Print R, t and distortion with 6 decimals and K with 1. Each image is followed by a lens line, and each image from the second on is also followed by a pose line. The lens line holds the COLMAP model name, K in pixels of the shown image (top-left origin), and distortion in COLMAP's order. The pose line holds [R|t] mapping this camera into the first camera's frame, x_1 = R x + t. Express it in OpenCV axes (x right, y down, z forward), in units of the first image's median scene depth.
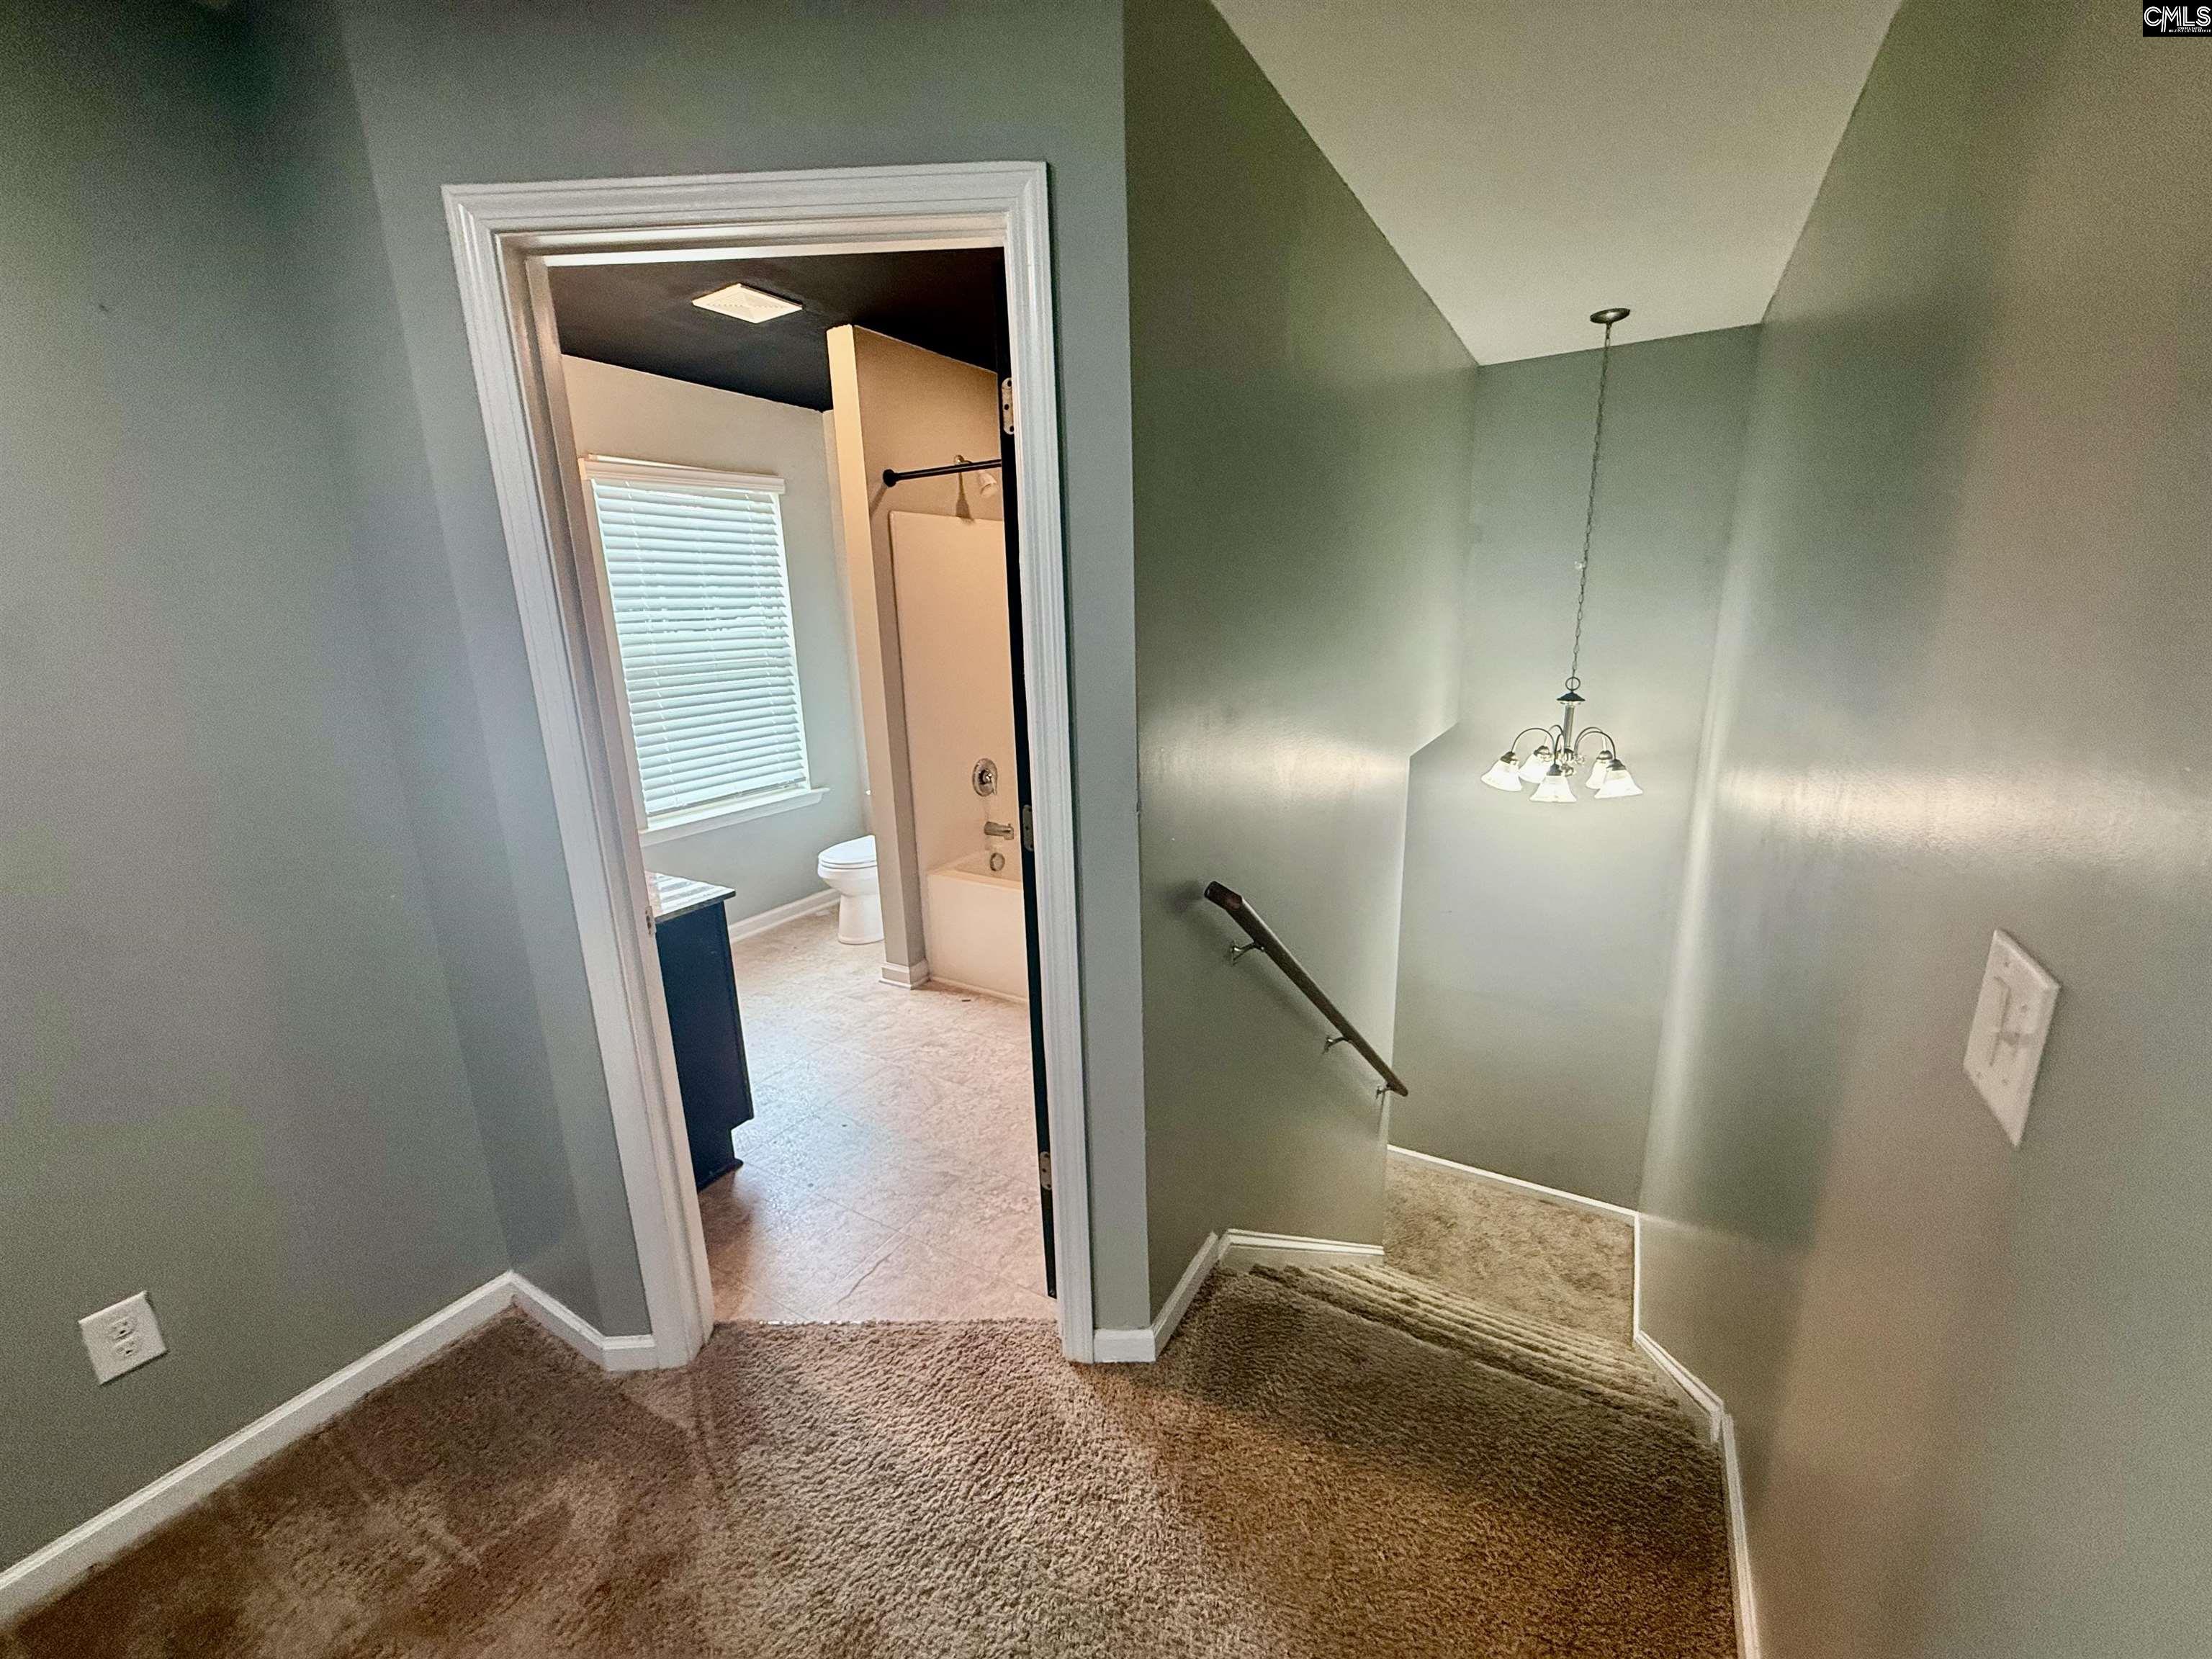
lens RADIAL K [[884.3, 0, 1106.5], [0, 884.3, 832.4], [0, 0, 1]] dist [-0.000607, 0.000378]
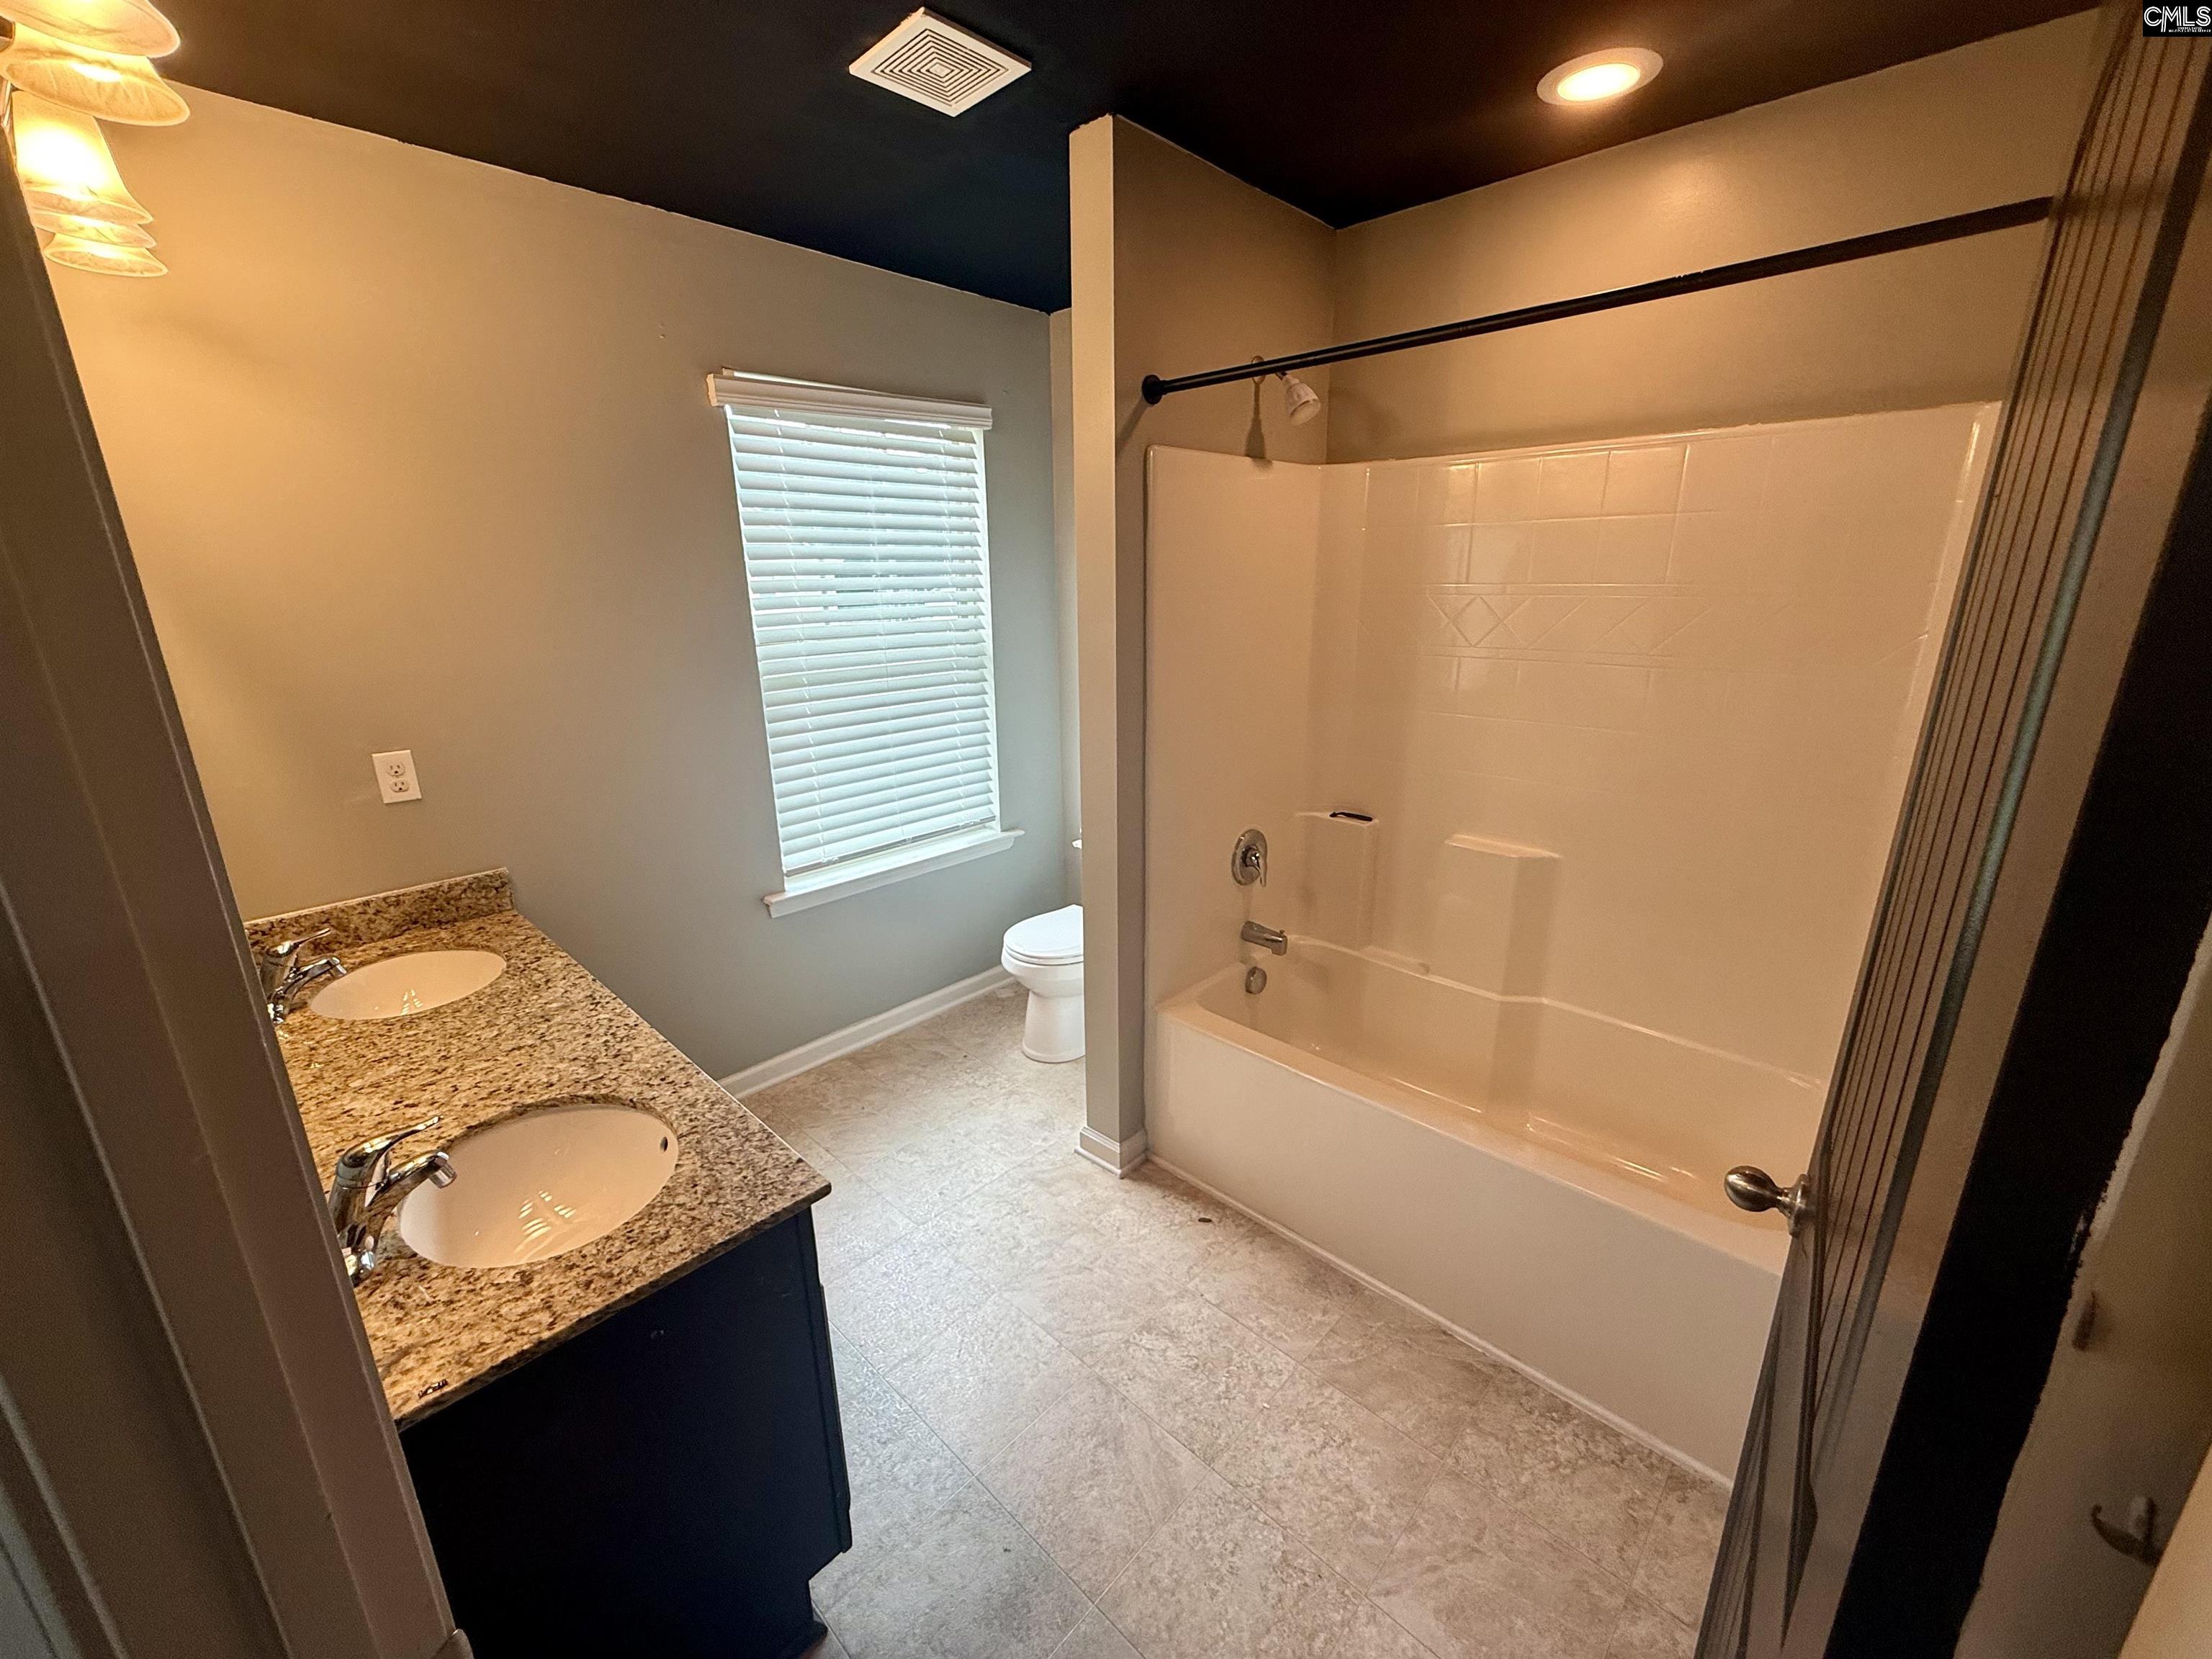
lens RADIAL K [[884.3, 0, 1102.8], [0, 884.3, 825.6], [0, 0, 1]] dist [-0.000607, 0.000378]
pose [[0.974493, 0.077922, -0.210457, -0.111976], [-0.070360, 0.996586, 0.043193, -0.111764], [0.213104, -0.027284, 0.976648, 0.345467]]
